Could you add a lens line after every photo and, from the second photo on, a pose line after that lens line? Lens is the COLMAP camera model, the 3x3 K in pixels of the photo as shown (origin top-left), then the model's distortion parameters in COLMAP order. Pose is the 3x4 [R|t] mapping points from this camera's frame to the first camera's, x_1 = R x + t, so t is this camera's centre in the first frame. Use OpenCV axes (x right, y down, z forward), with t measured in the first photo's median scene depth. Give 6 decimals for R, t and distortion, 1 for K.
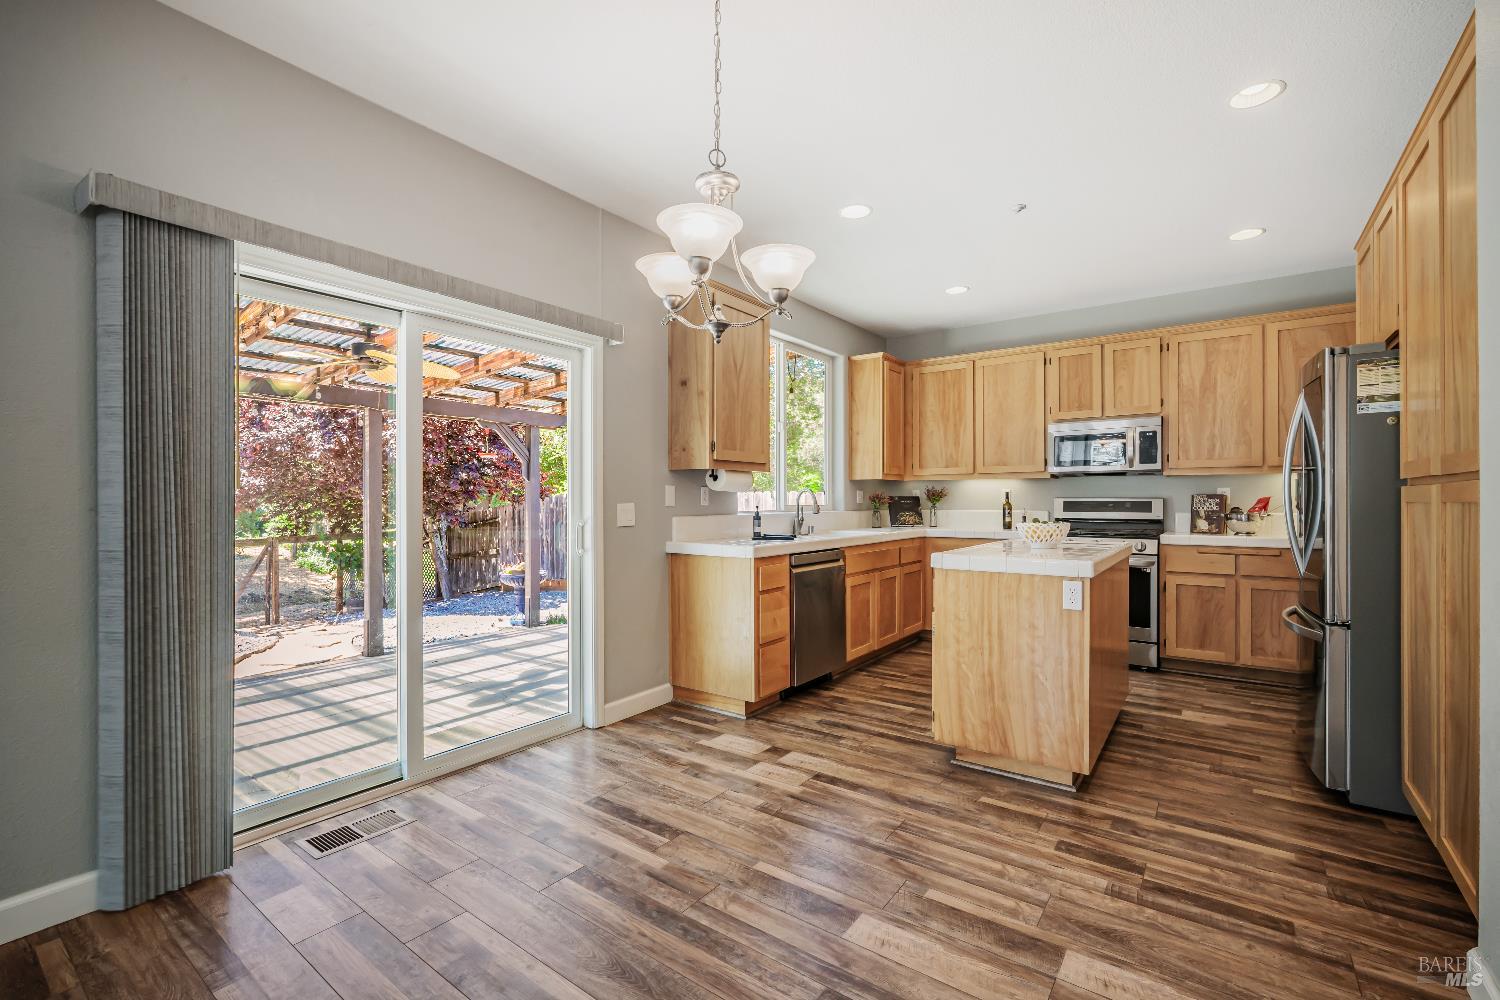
lens RADIAL K [[654.4, 0, 746.8], [0, 654.4, 498.3], [0, 0, 1]] dist [-0.013513, 0.003595]
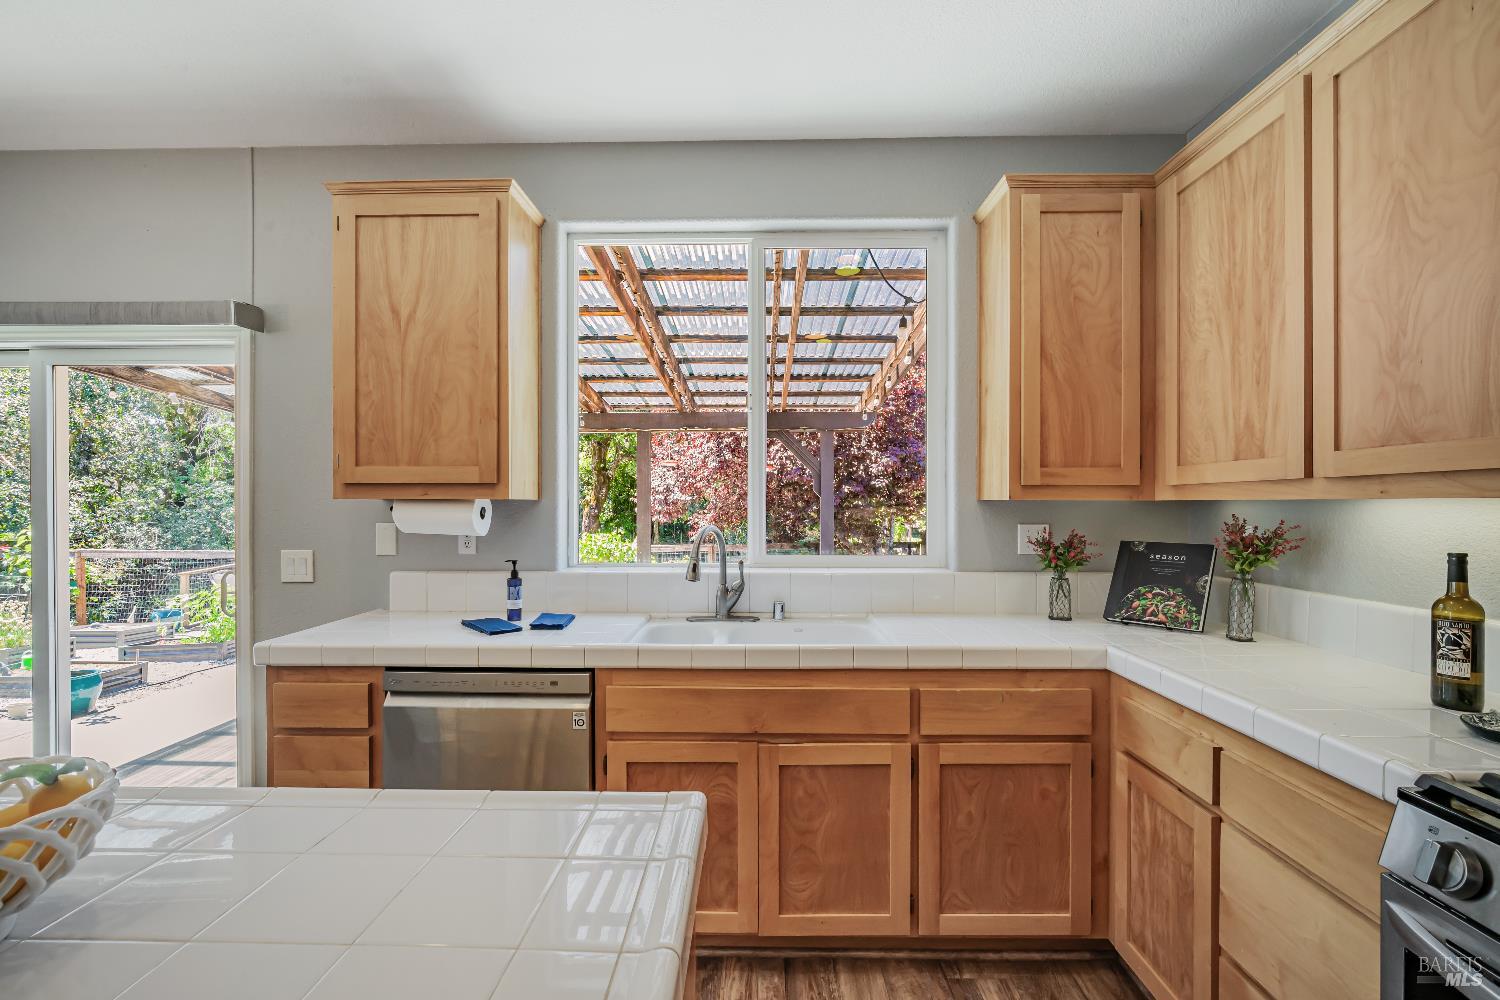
lens RADIAL K [[654.4, 0, 748.5], [0, 654.4, 508.0], [0, 0, 1]] dist [-0.013513, 0.003595]
pose [[0.577268, 0.006217, -0.816531, 0.532964], [0.001243, 0.999963, 0.008492, -0.034130], [0.816554, -0.005917, 0.577239, 0.789160]]
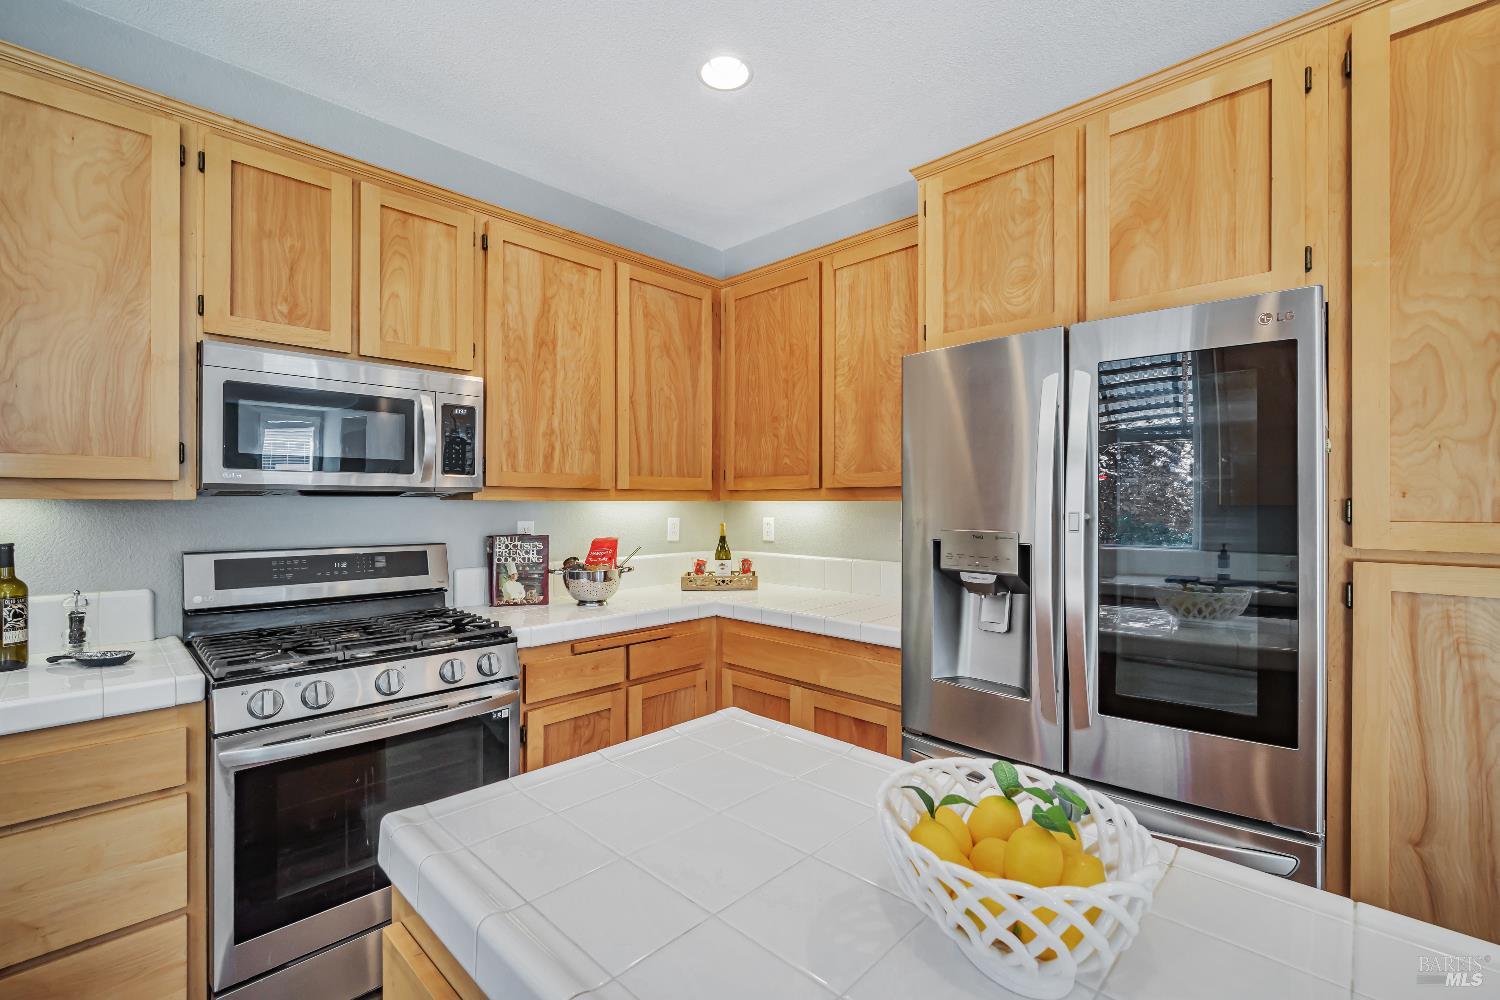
lens RADIAL K [[654.4, 0, 746.4], [0, 654.4, 502.9], [0, 0, 1]] dist [-0.013513, 0.003595]
pose [[0.137339, 0.002181, 0.990522, 0.189693], [-0.006005, 0.999981, -0.001370, -0.035260], [-0.990506, -0.005760, 0.137349, 0.762705]]
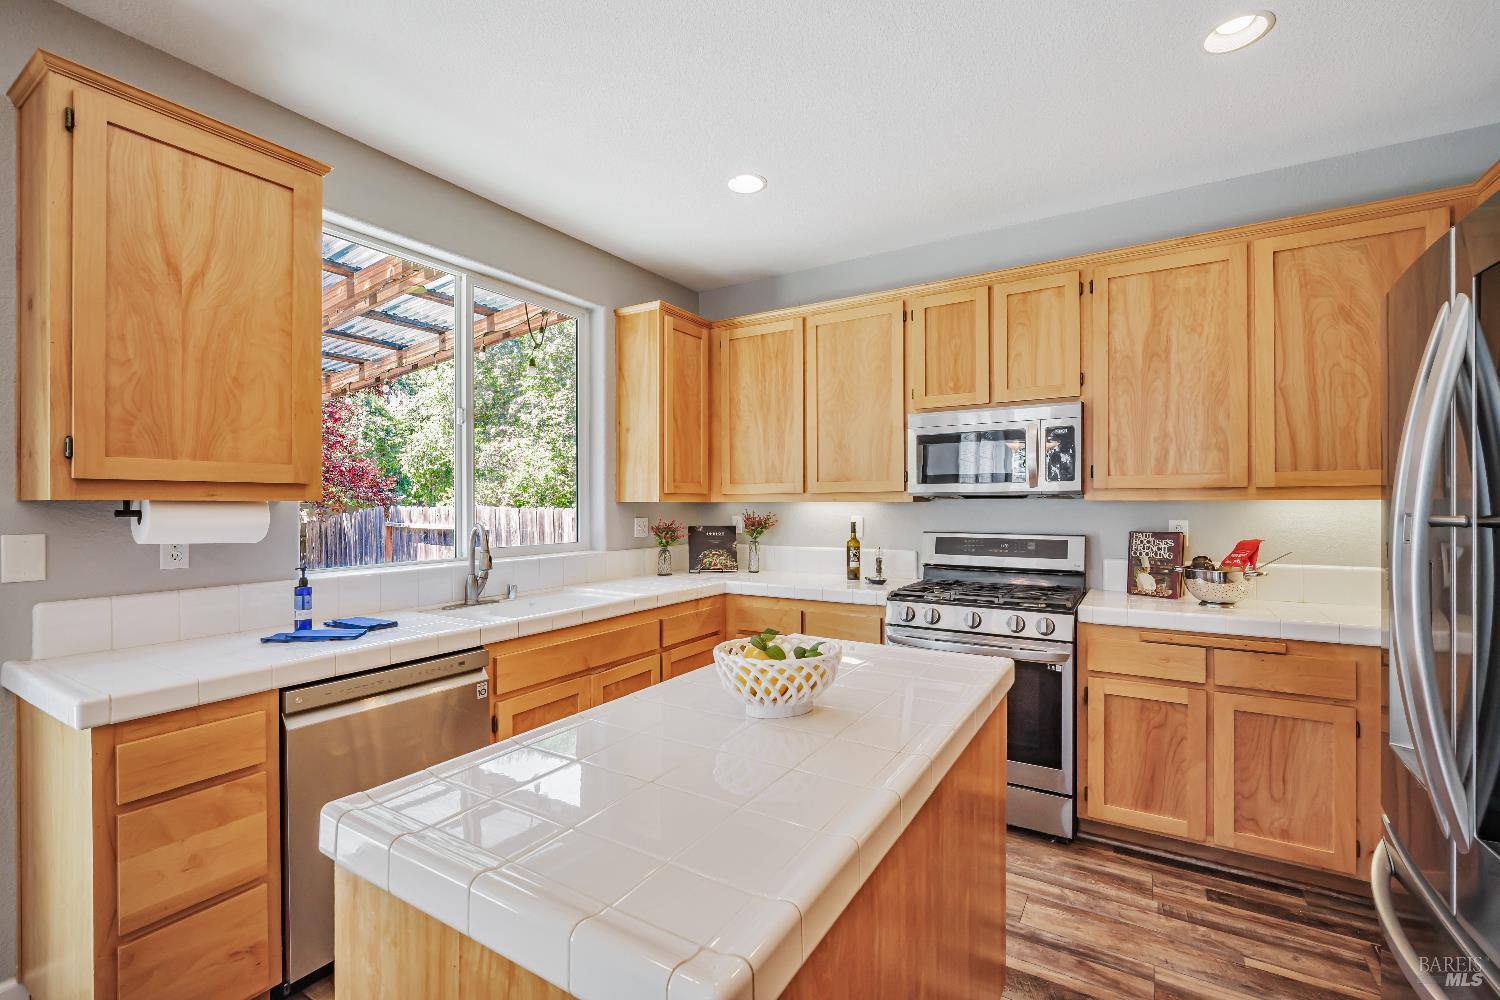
lens RADIAL K [[654.4, 0, 747.5], [0, 654.4, 501.8], [0, 0, 1]] dist [-0.013513, 0.003595]
pose [[0.996872, -0.000999, 0.079021, 0.294982], [0.000983, 0.999999, 0.000242, -0.036023], [-0.079021, -0.000164, 0.996873, 0.444043]]
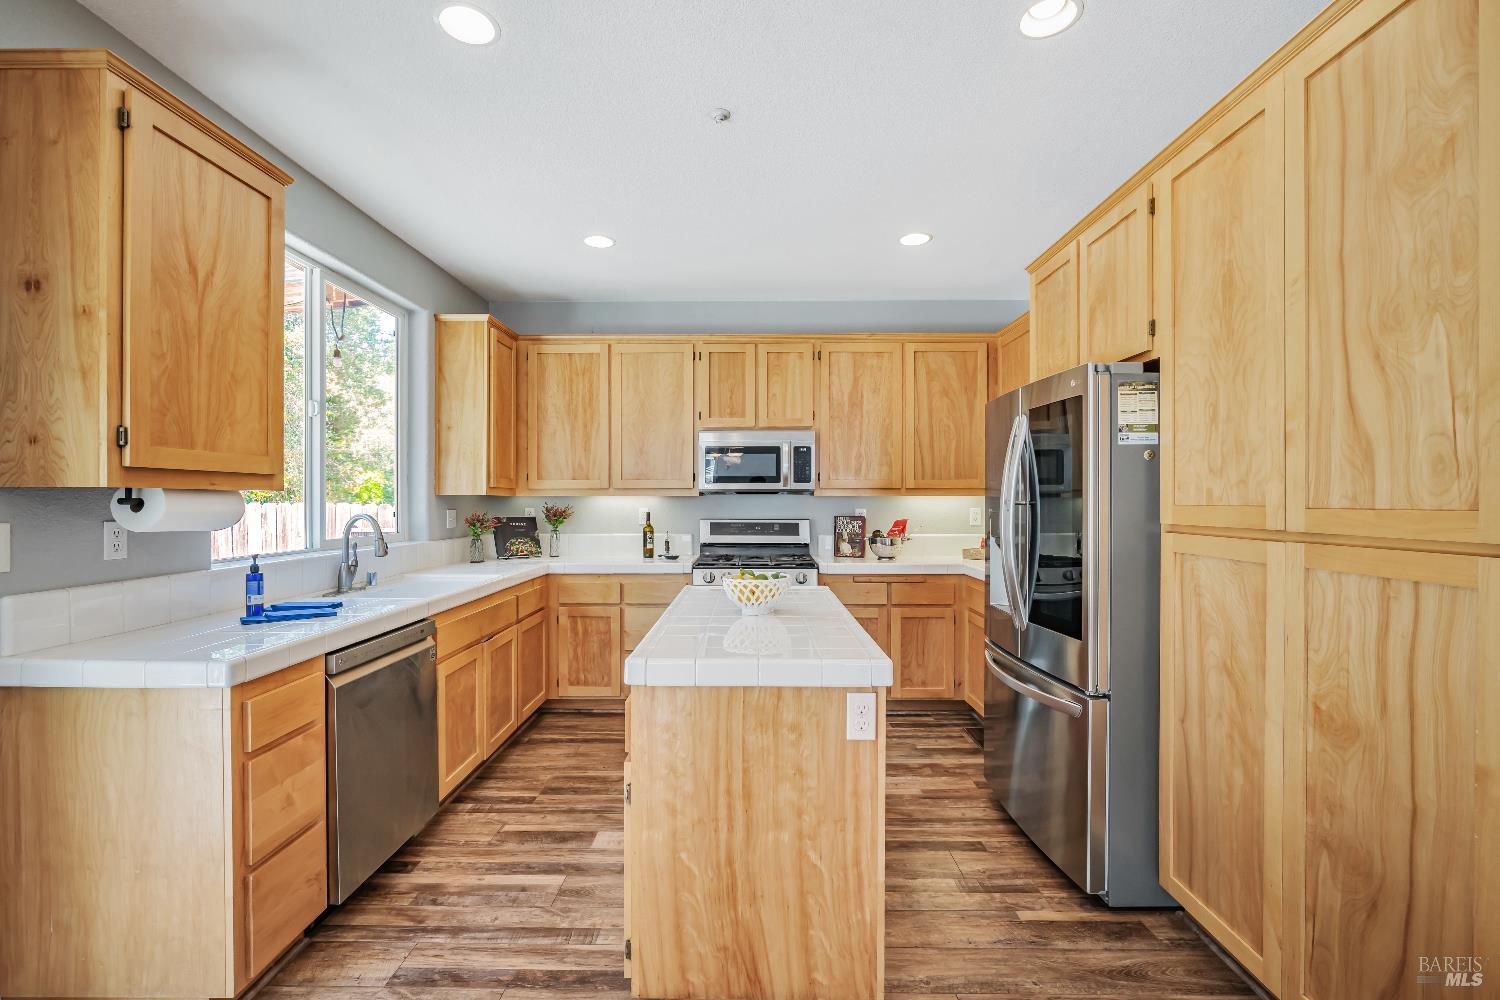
lens RADIAL K [[654.4, 0, 747.1], [0, 654.4, 500.2], [0, 0, 1]] dist [-0.013513, 0.003595]
pose [[0.812868, 0.001402, 0.582446, 0.030838], [-0.003237, 0.999993, 0.002111, -0.031992], [-0.582439, -0.003601, 0.812866, 0.324519]]
